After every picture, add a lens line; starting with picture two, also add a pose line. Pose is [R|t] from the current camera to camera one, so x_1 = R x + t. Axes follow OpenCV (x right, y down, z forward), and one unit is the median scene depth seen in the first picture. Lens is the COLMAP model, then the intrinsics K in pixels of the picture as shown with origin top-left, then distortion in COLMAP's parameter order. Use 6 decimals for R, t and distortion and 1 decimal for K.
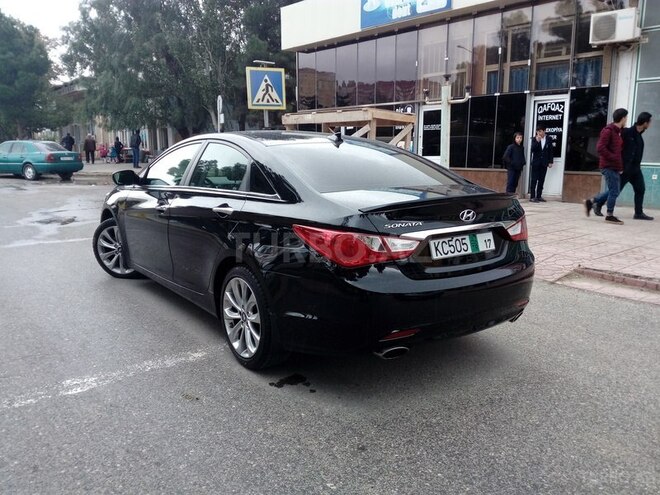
lens RADIAL K [[536.5, 0, 337.0], [0, 536.5, 246.9], [0, 0, 1]] dist [0.074265, -0.127155]
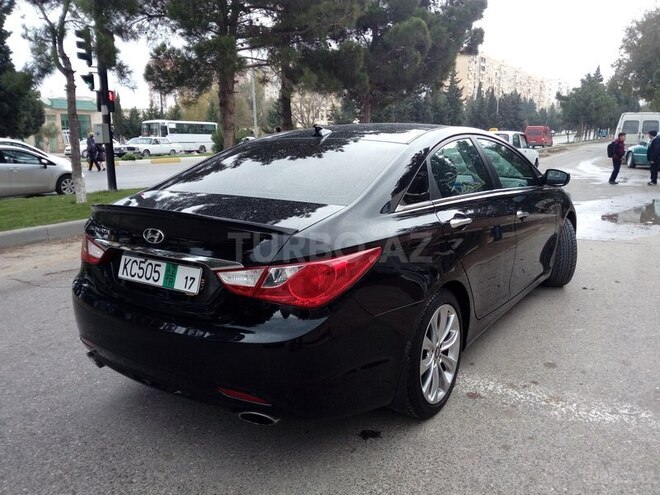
lens RADIAL K [[536.5, 0, 337.0], [0, 536.5, 246.9], [0, 0, 1]] dist [0.074265, -0.127155]
pose [[0.341194, 0.179946, -0.922608, 0.957951], [-0.164066, 0.977840, 0.130044, -0.169979], [0.925564, 0.106998, 0.363156, 0.890819]]
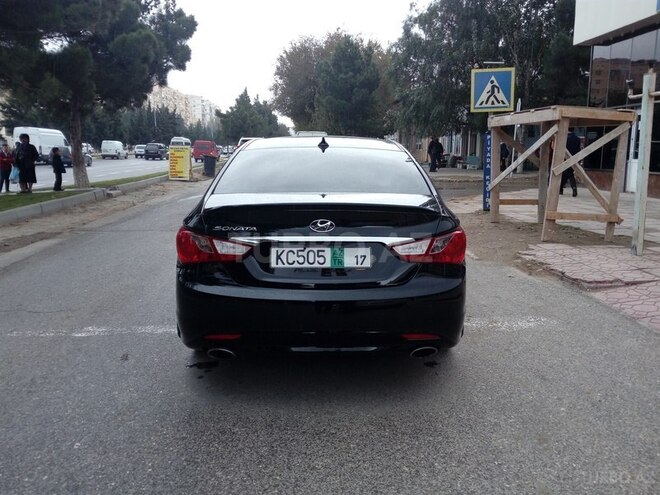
lens RADIAL K [[536.5, 0, 337.0], [0, 536.5, 246.9], [0, 0, 1]] dist [0.074265, -0.127155]
pose [[0.814636, 0.098449, -0.571556, 0.729217], [-0.103683, 0.994333, 0.023492, -0.042804], [0.570629, 0.040123, 0.820227, 0.245044]]
